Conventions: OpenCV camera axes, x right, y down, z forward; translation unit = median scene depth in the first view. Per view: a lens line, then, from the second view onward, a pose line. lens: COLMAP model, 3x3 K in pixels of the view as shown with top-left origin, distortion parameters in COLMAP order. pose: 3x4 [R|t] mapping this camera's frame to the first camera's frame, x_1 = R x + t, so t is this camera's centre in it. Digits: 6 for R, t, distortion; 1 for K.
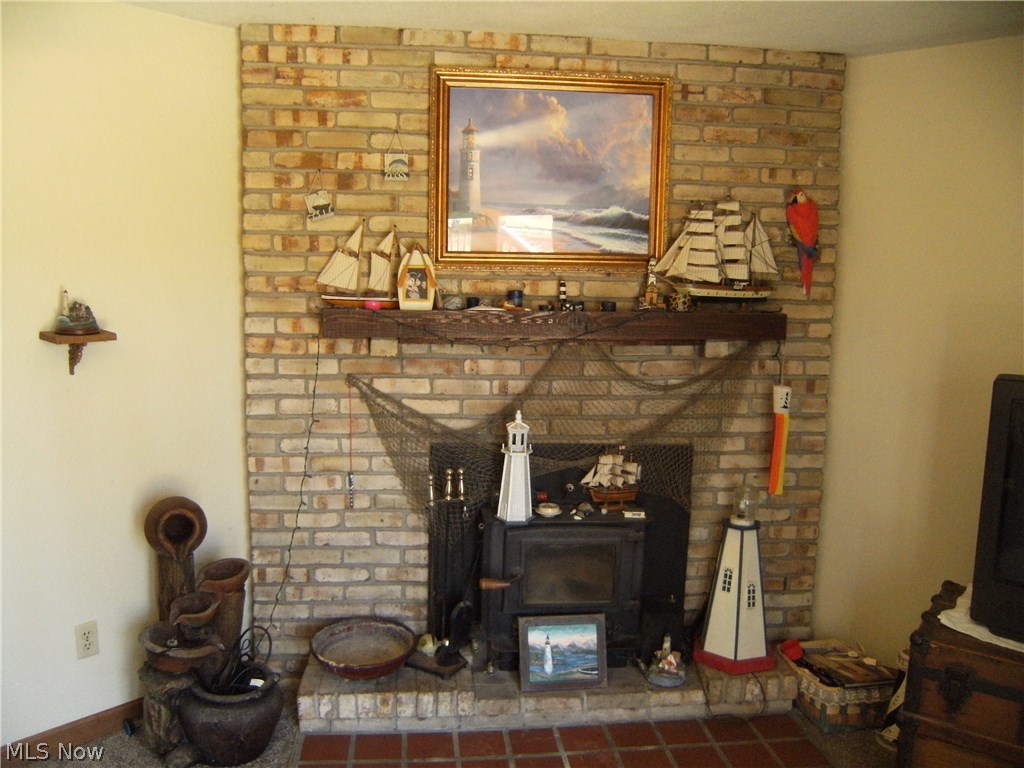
lens RADIAL K [[846.7, 0, 511.7], [0, 846.7, 385.7], [0, 0, 1]] dist [-0.086199, 0.017021]
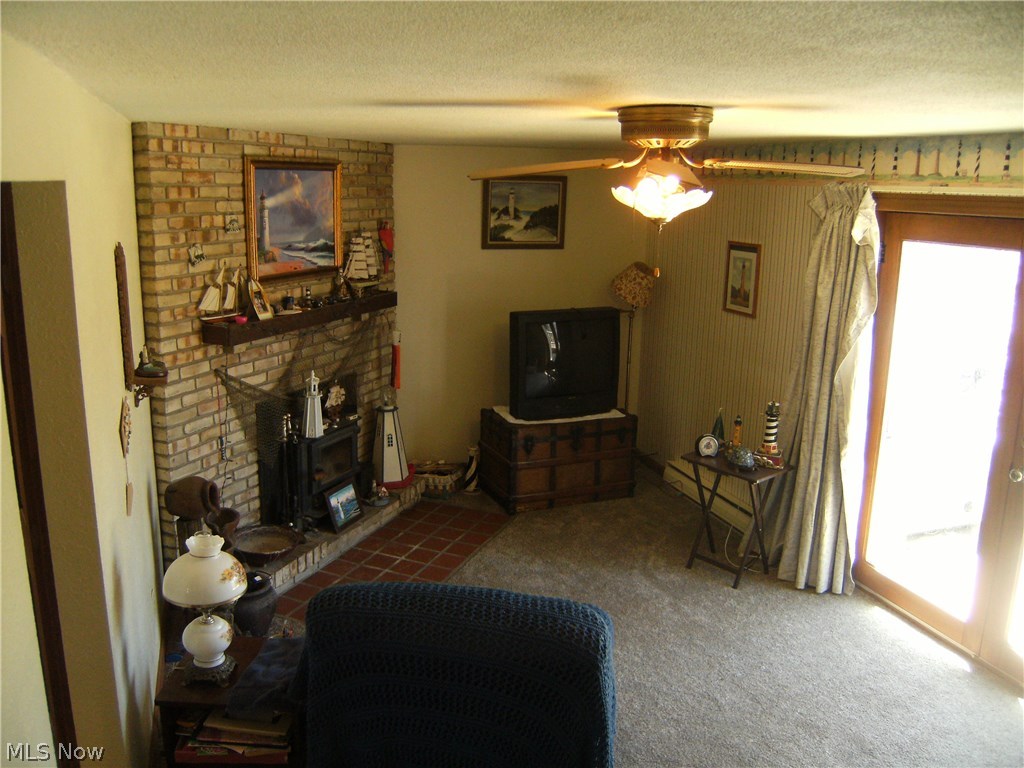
lens RADIAL K [[846.7, 0, 507.4], [0, 846.7, 382.8], [0, 0, 1]] dist [-0.086199, 0.017021]
pose [[0.488592, -0.205927, 0.847863, -1.177652], [0.104668, 0.978565, 0.177355, -0.194386], [-0.866212, 0.002090, 0.499673, -0.143843]]
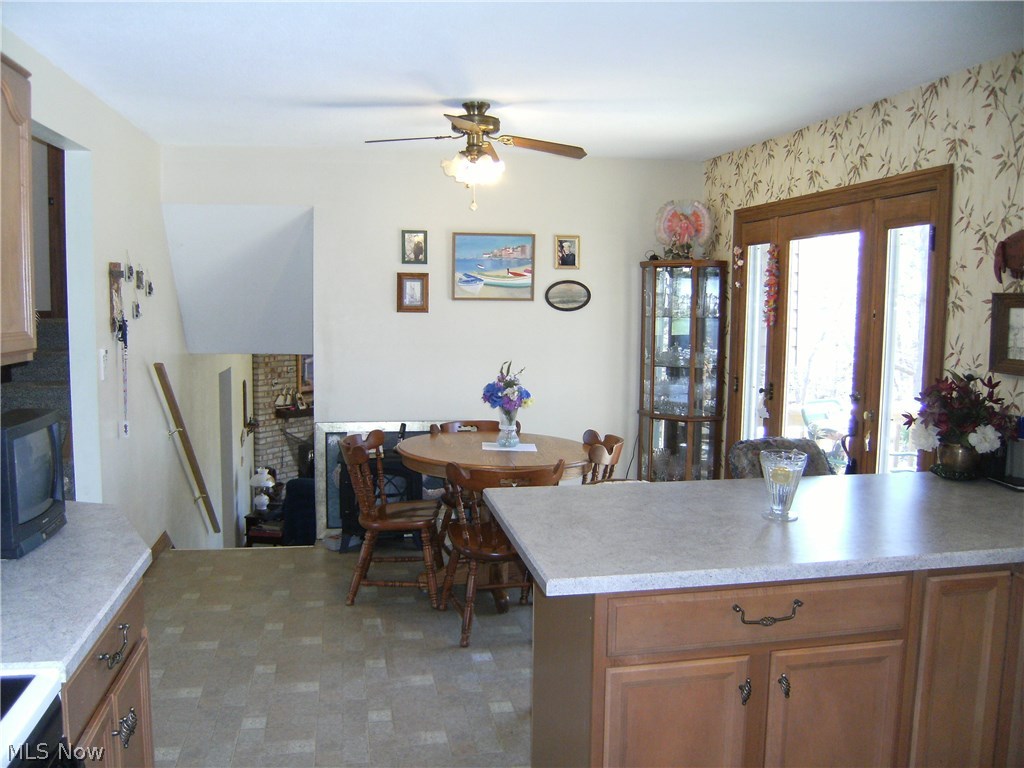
lens RADIAL K [[846.7, 0, 515.8], [0, 846.7, 383.5], [0, 0, 1]] dist [-0.086199, 0.017021]
pose [[0.599710, -0.083402, 0.795859, -2.412691], [0.104503, 0.994199, 0.025440, -0.190434], [-0.793364, 0.067913, 0.604947, -1.937594]]
